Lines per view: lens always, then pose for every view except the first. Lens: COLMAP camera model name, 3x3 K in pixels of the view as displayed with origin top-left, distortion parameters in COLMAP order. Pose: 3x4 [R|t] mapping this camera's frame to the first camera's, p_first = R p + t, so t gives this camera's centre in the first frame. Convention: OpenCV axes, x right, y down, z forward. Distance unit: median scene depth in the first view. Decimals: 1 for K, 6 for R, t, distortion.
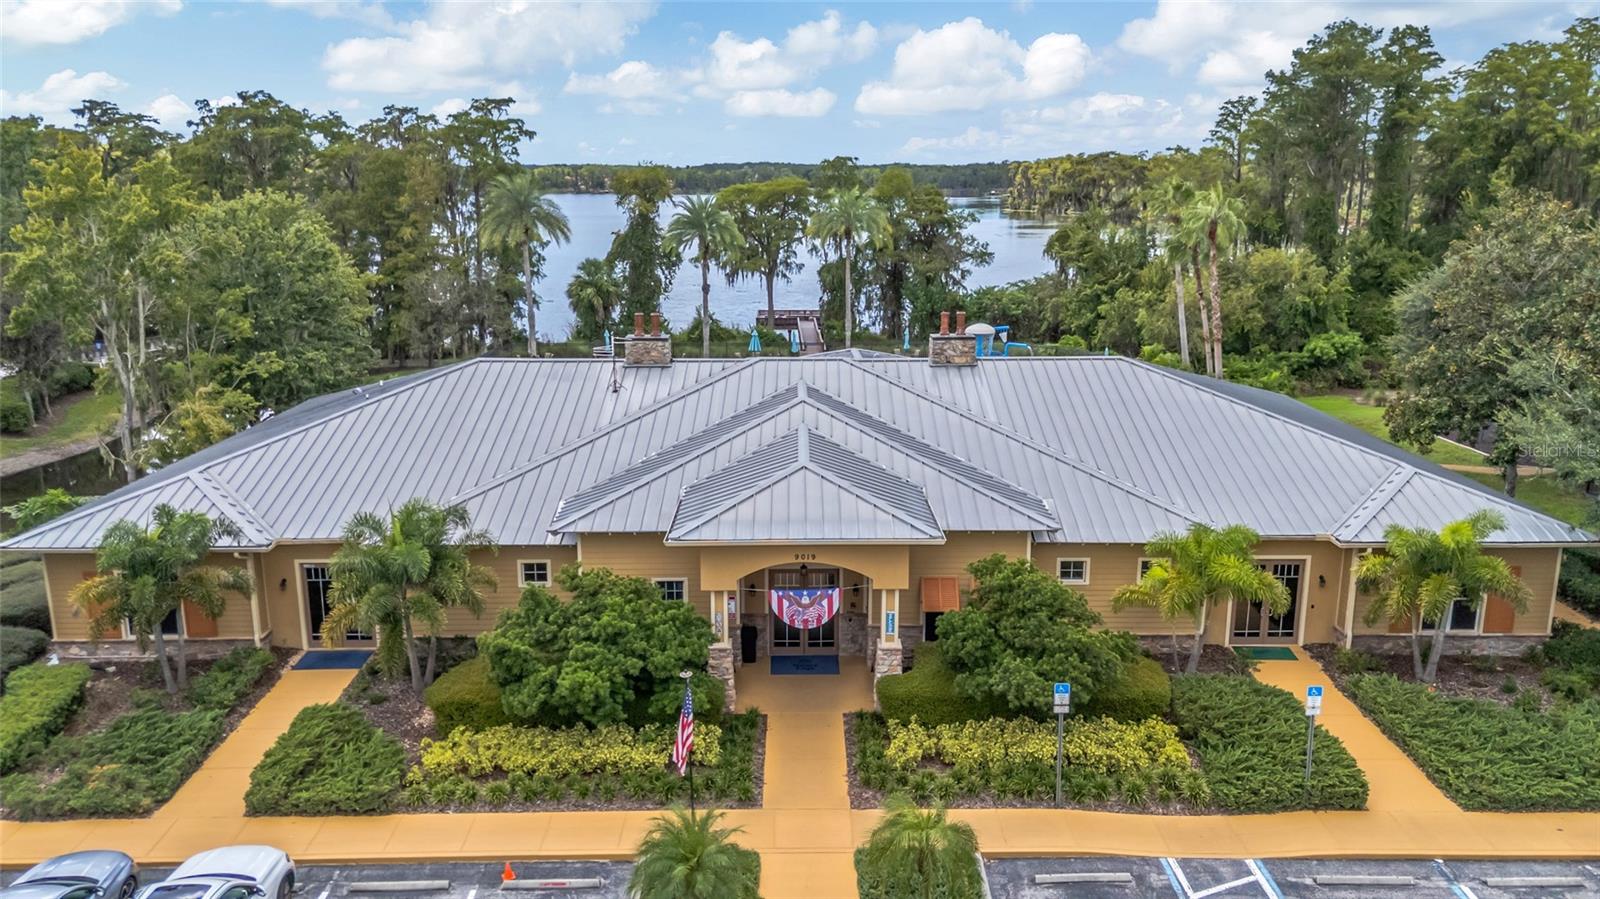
lens RADIAL K [[1171.8, 0, 800.0], [0, 1171.8, 449.5], [0, 0, 1]] dist [0.027797, -0.002901]
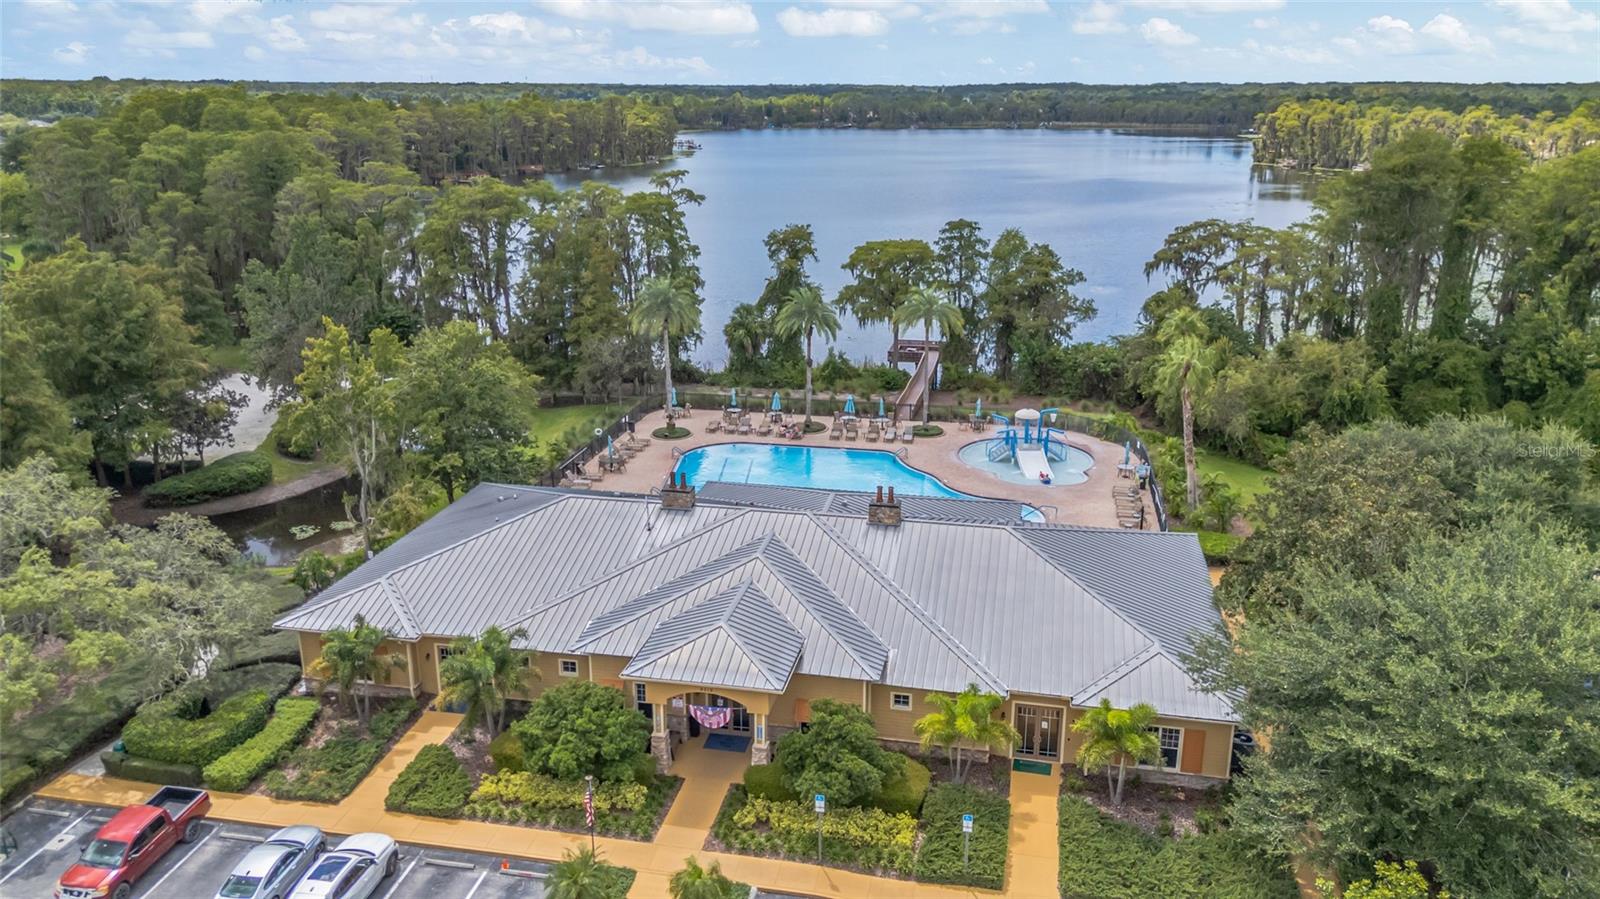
lens RADIAL K [[1169.9, 0, 800.0], [0, 1169.9, 449.5], [0, 0, 1]] dist [0.042493, -0.003650]
pose [[0.977615, 0.063143, -0.200705, 0.412641], [-0.049474, 0.996147, 0.072410, -0.344970], [0.204504, -0.060859, 0.976972, -0.522228]]
